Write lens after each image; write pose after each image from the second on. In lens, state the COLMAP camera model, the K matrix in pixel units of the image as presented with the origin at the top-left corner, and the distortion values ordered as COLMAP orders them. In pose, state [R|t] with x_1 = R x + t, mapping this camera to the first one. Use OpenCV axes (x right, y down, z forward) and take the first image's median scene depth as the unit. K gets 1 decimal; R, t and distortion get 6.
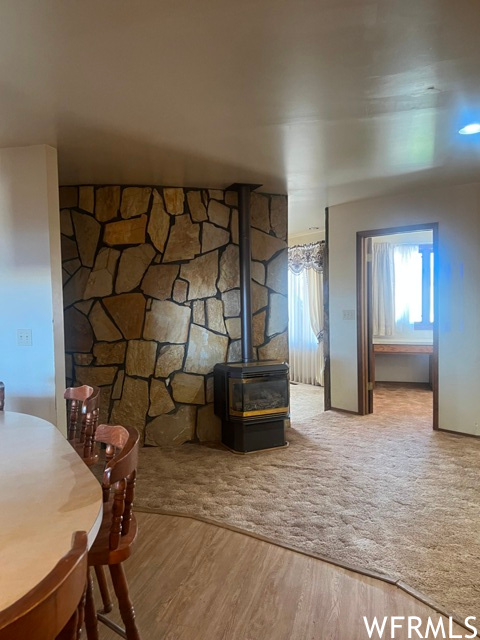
lens RADIAL K [[481.7, 0, 238.1], [0, 481.7, 321.8], [0, 0, 1]] dist [0.013870, 0.001952]
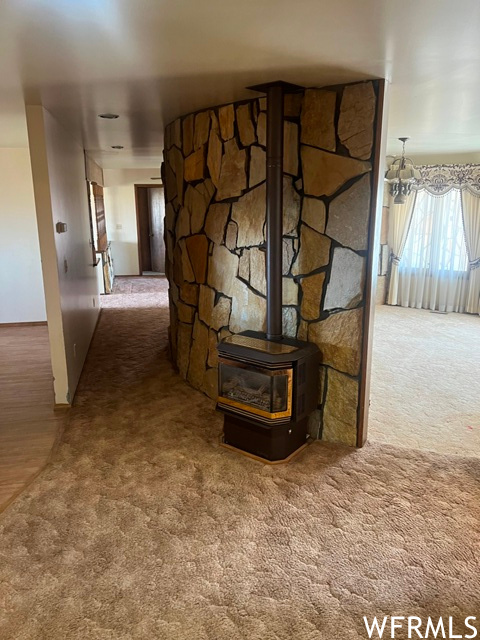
lens RADIAL K [[481.7, 0, 234.9], [0, 481.7, 321.7], [0, 0, 1]] dist [0.013870, 0.001952]
pose [[0.453891, 0.229138, -0.861091, 0.638308], [-0.050627, 0.971441, 0.231816, -0.112959], [0.889618, -0.061624, 0.452529, 0.616943]]
